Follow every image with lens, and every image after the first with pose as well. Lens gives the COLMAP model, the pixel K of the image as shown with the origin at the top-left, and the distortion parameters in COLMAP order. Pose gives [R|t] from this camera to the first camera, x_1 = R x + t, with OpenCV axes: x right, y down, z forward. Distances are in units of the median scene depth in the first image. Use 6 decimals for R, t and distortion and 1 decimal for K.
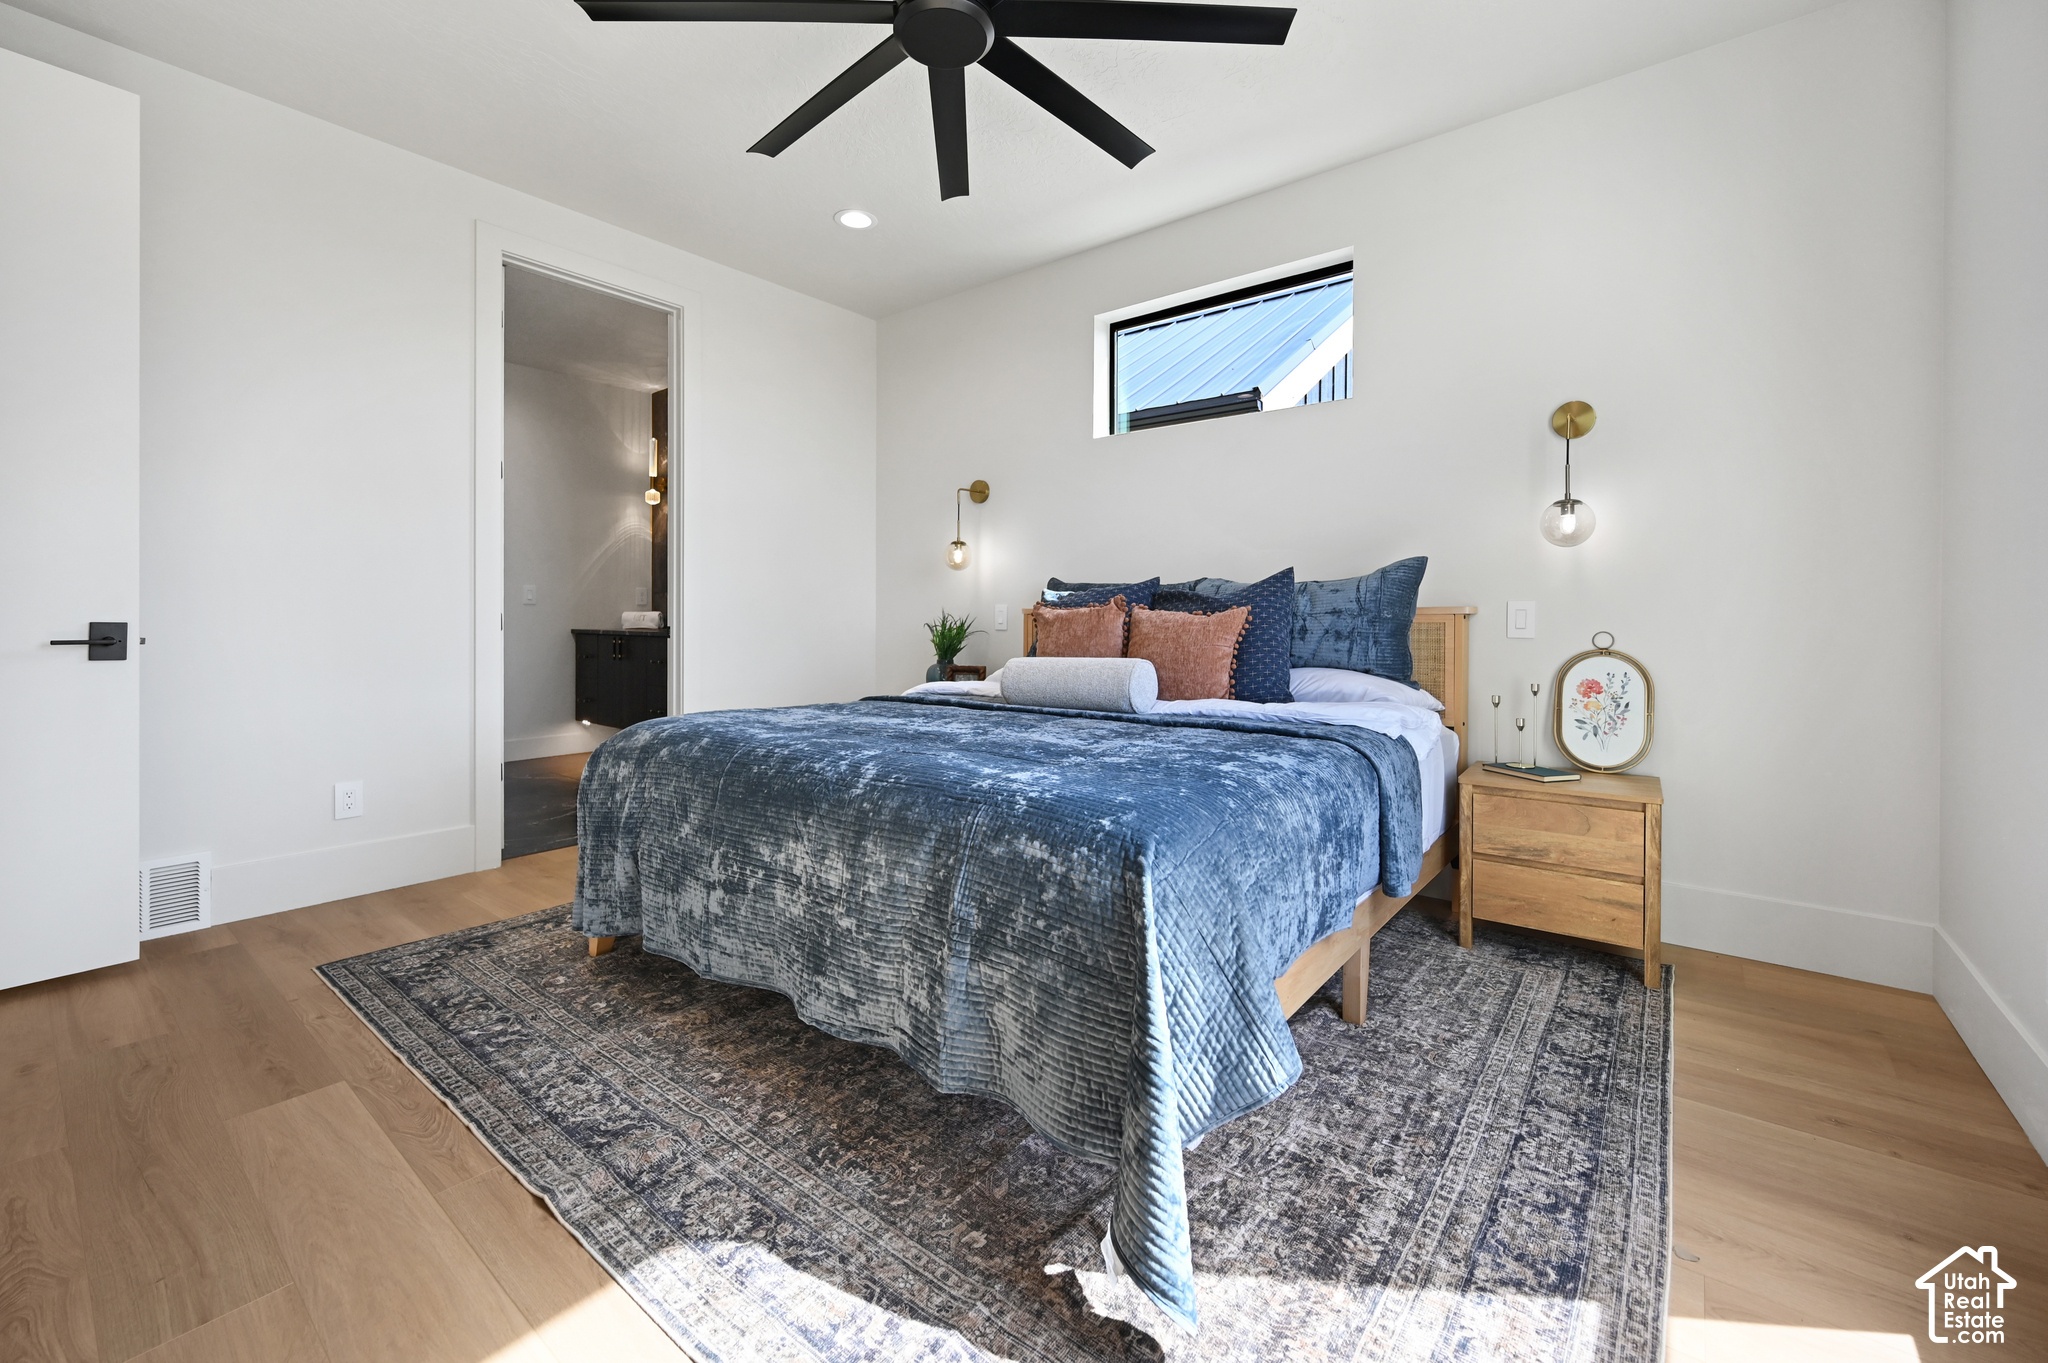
lens RADIAL K [[819.5, 0, 1008.0], [0, 819.5, 623.9], [0, 0, 1]] dist [-0.000253, -0.000297]
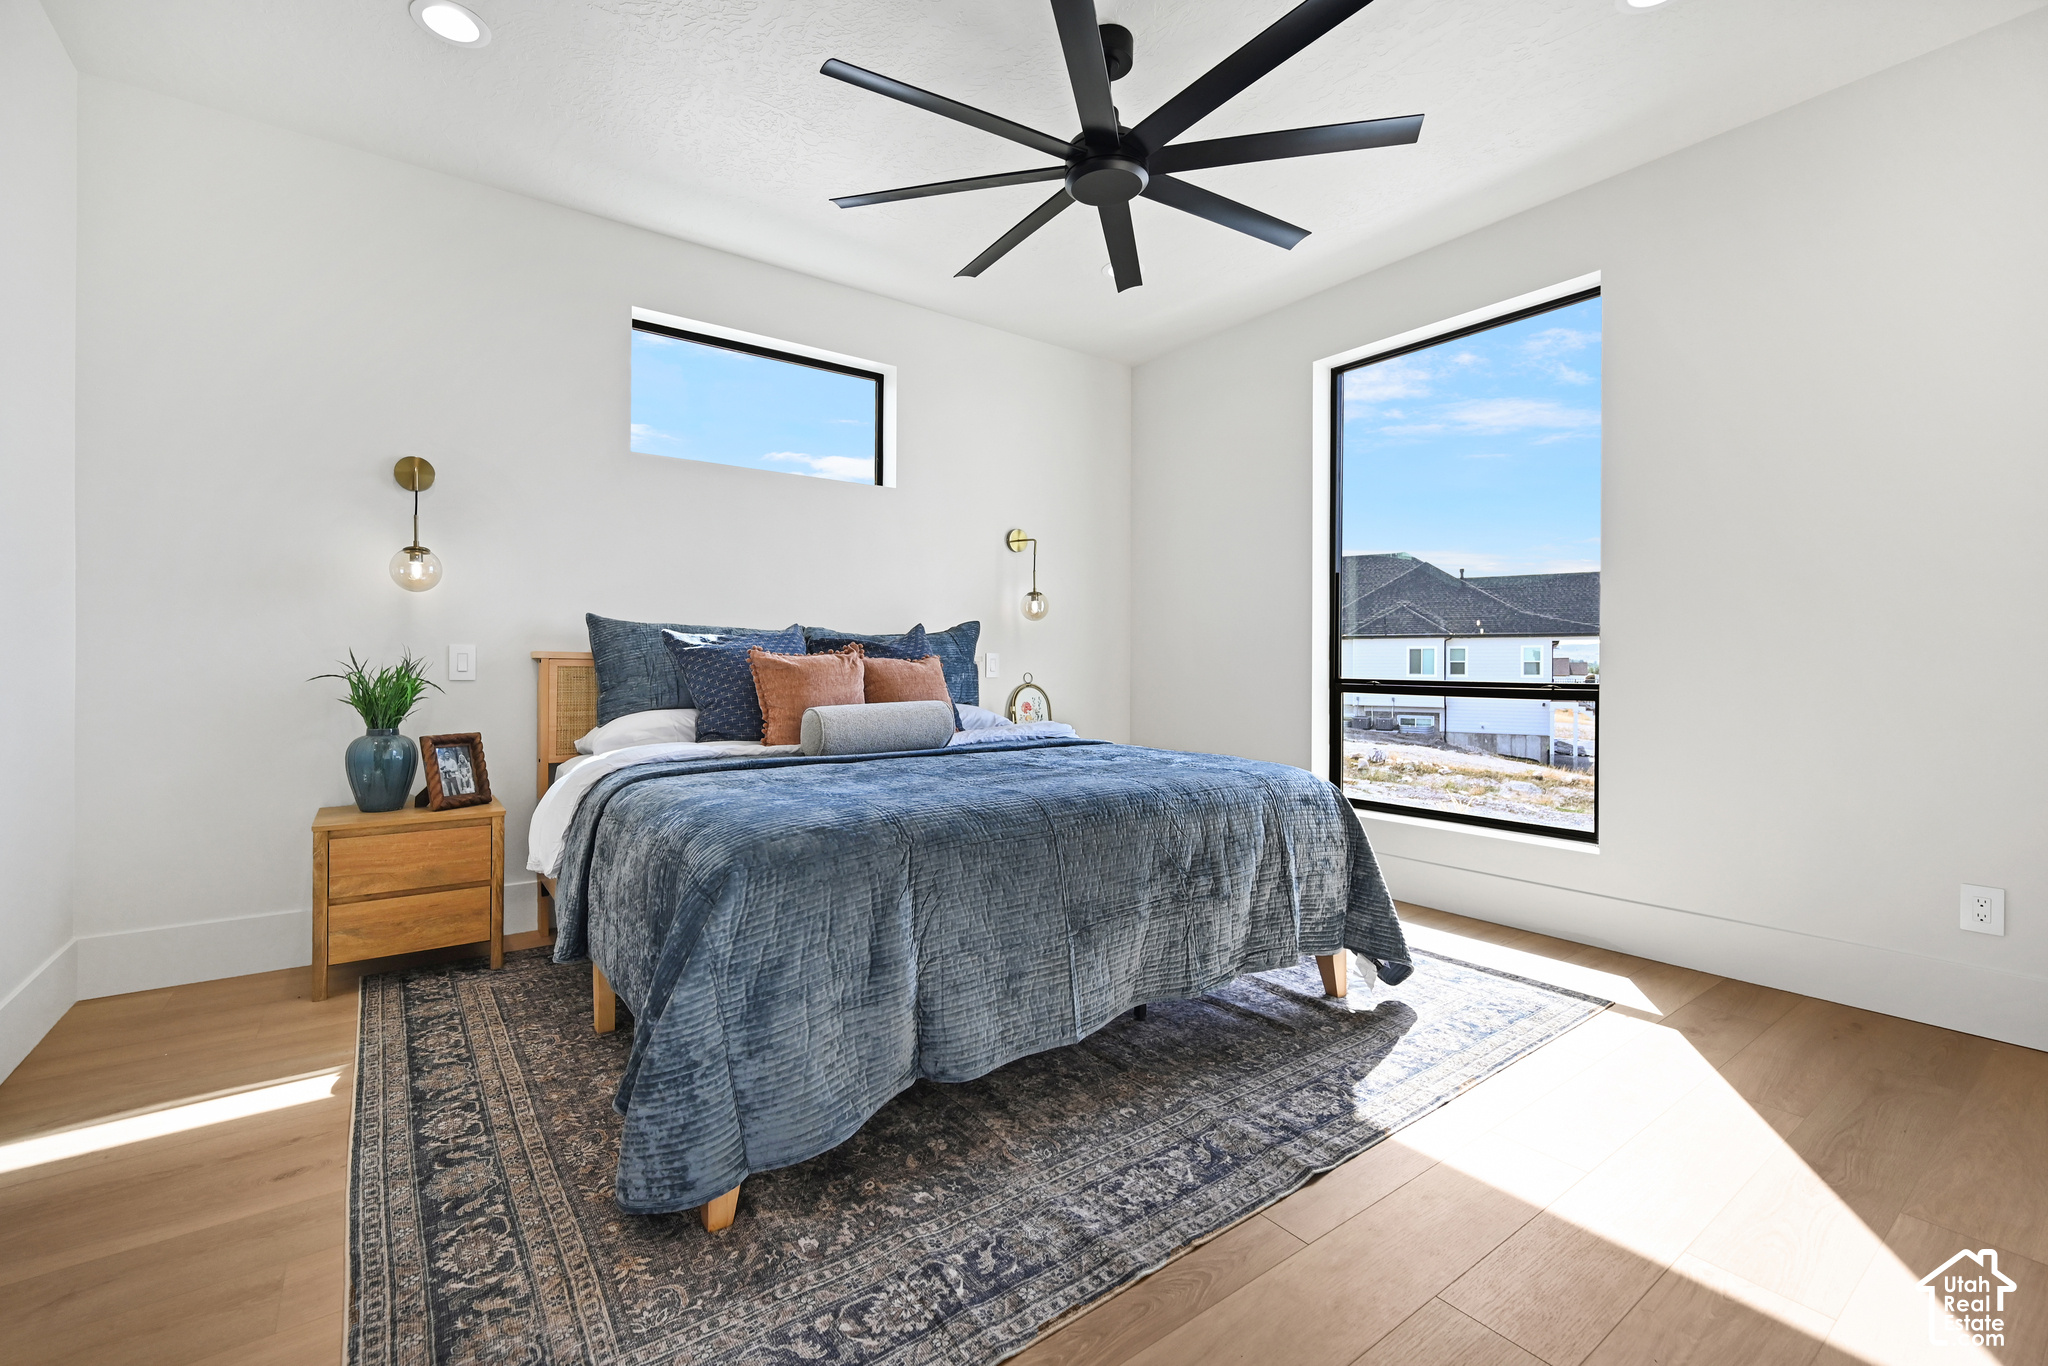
lens RADIAL K [[877.5, 0, 1015.8], [0, 877.5, 669.4], [0, 0, 1]] dist [-0.000056, -0.000196]
pose [[0.259743, -0.002209, 0.965675, -1.305717], [0.010373, 0.999946, -0.000503, 0.004675], [-0.965622, 0.010148, 0.259752, 0.766785]]
